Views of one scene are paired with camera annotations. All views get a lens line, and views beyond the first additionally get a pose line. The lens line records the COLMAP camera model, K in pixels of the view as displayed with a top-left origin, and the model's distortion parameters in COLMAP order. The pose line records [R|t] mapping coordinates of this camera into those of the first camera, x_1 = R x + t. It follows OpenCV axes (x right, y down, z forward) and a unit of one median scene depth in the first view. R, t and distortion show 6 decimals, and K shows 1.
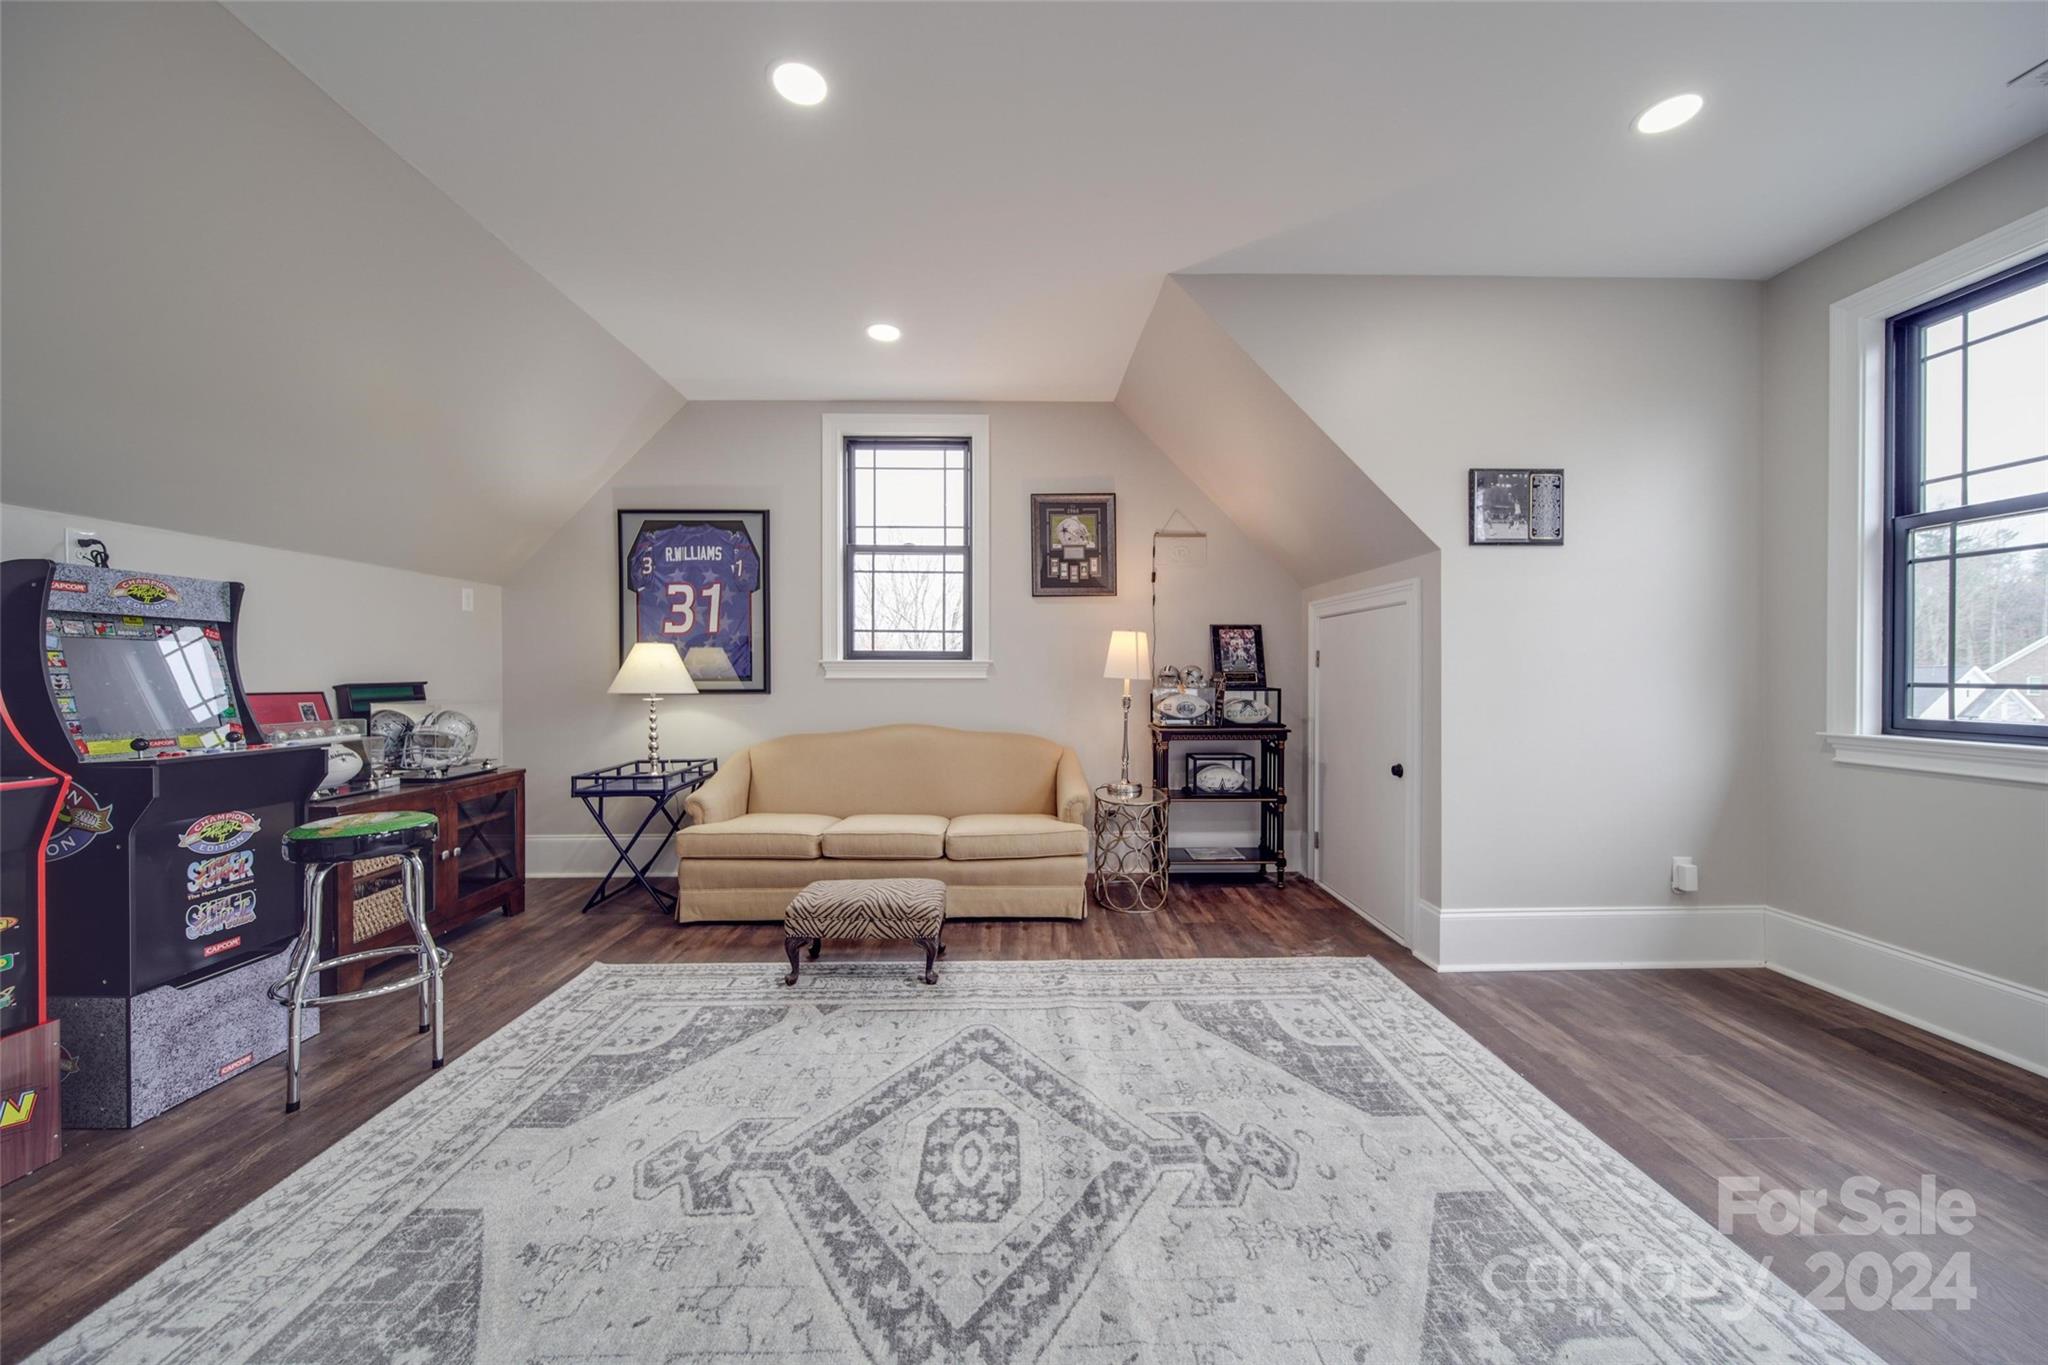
lens RADIAL K [[723.5, 0, 1028.1], [0, 723.5, 681.0], [0, 0, 1]] dist [0.001492, -0.001585]
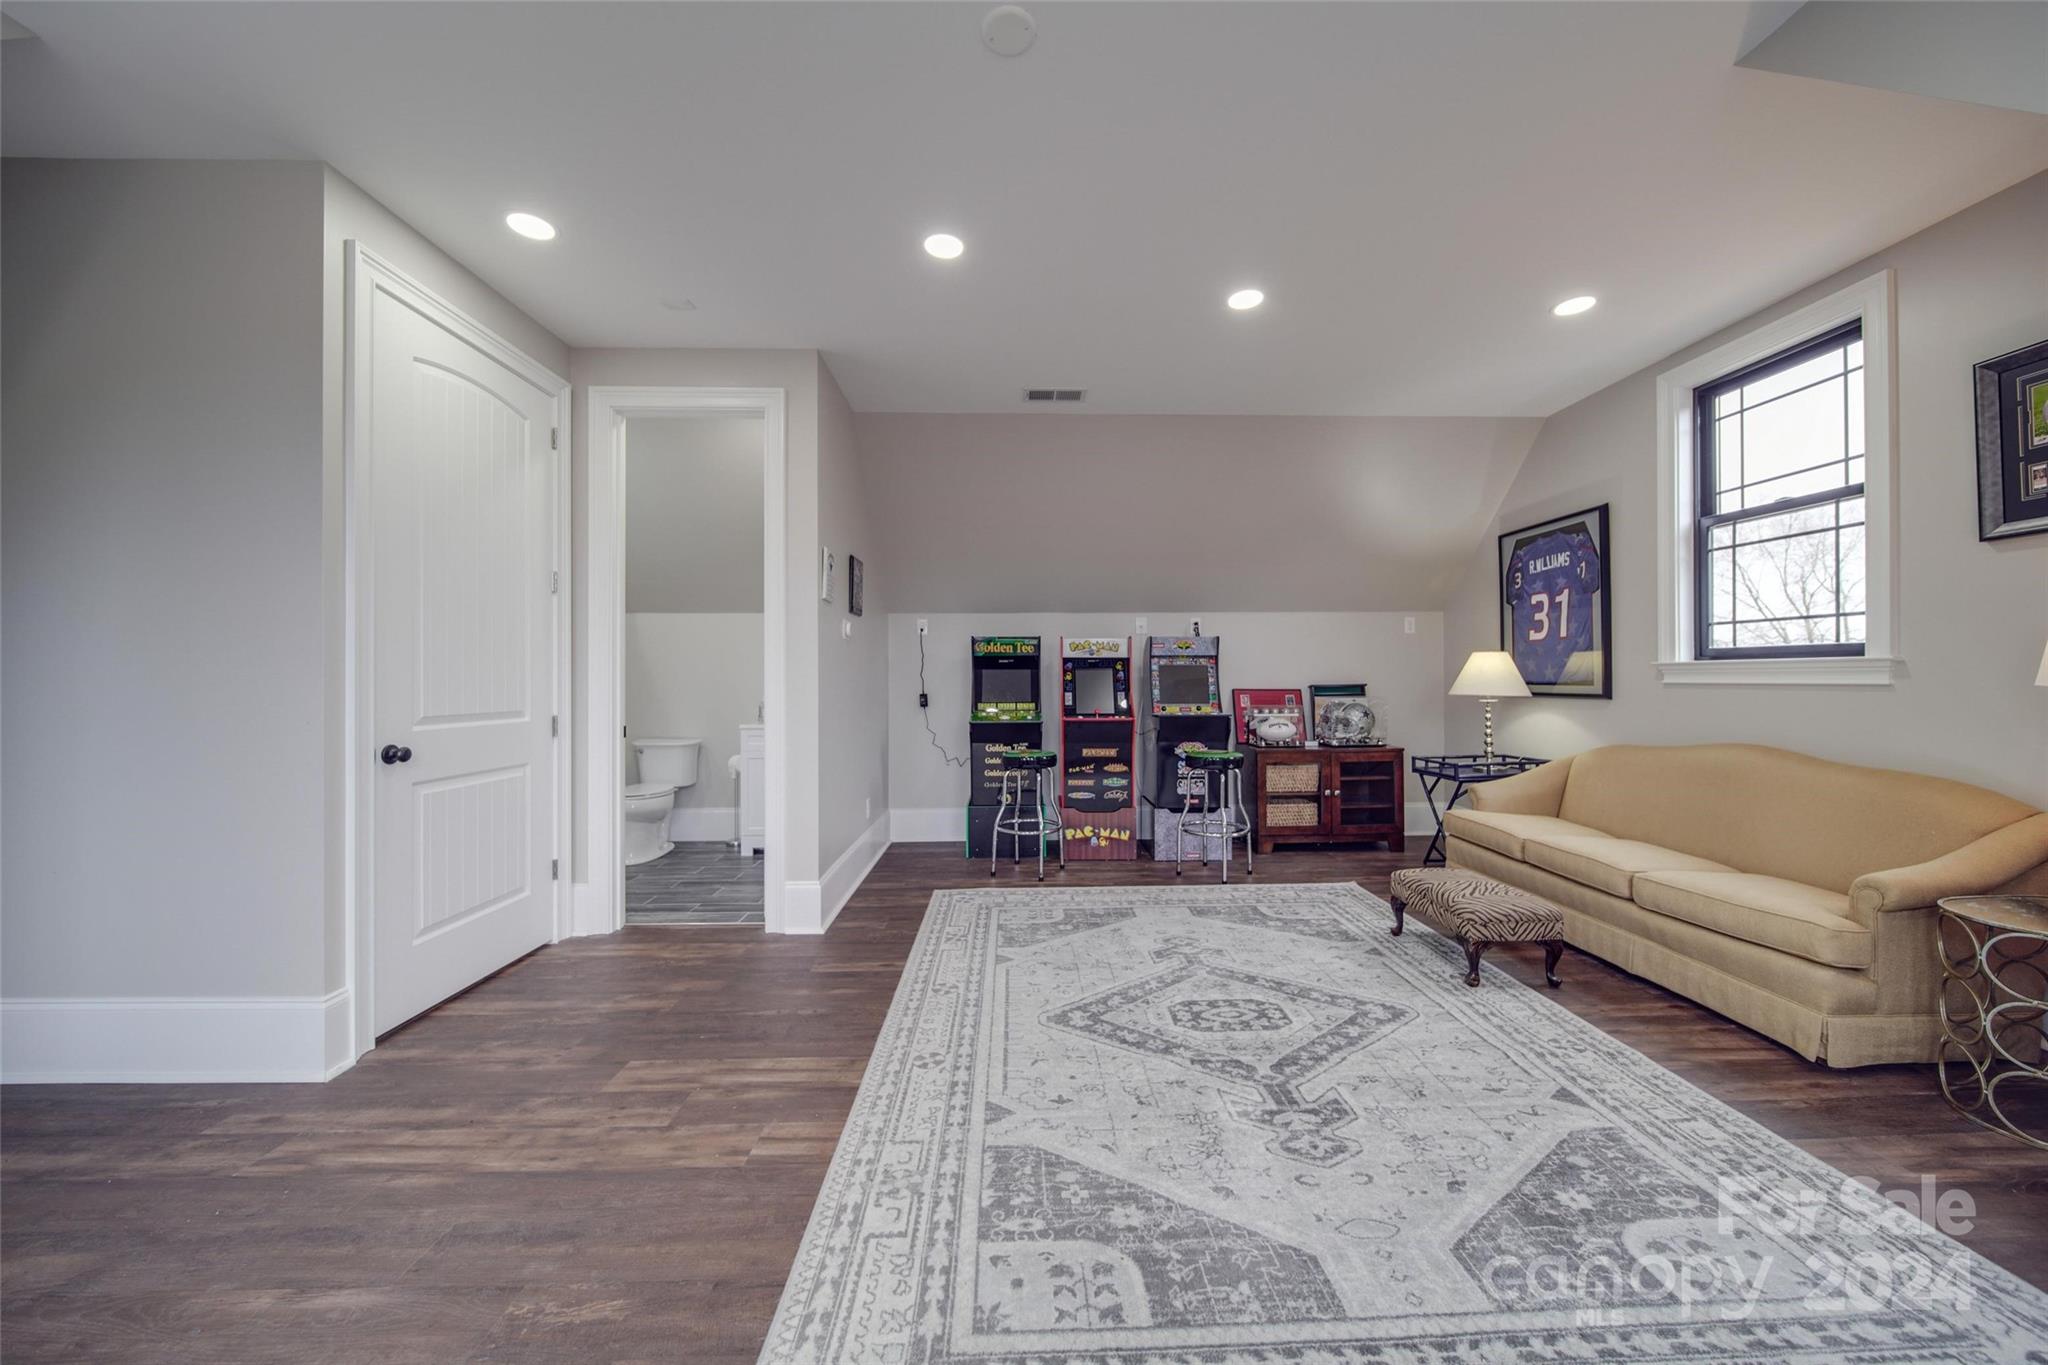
lens RADIAL K [[723.5, 0, 1031.0], [0, 723.5, 676.7], [0, 0, 1]] dist [0.001492, -0.001585]
pose [[0.004523, -0.004244, -0.999981, 0.673611], [-0.006115, 0.999972, -0.004271, -0.003391], [0.999971, 0.006134, 0.004497, 0.292669]]
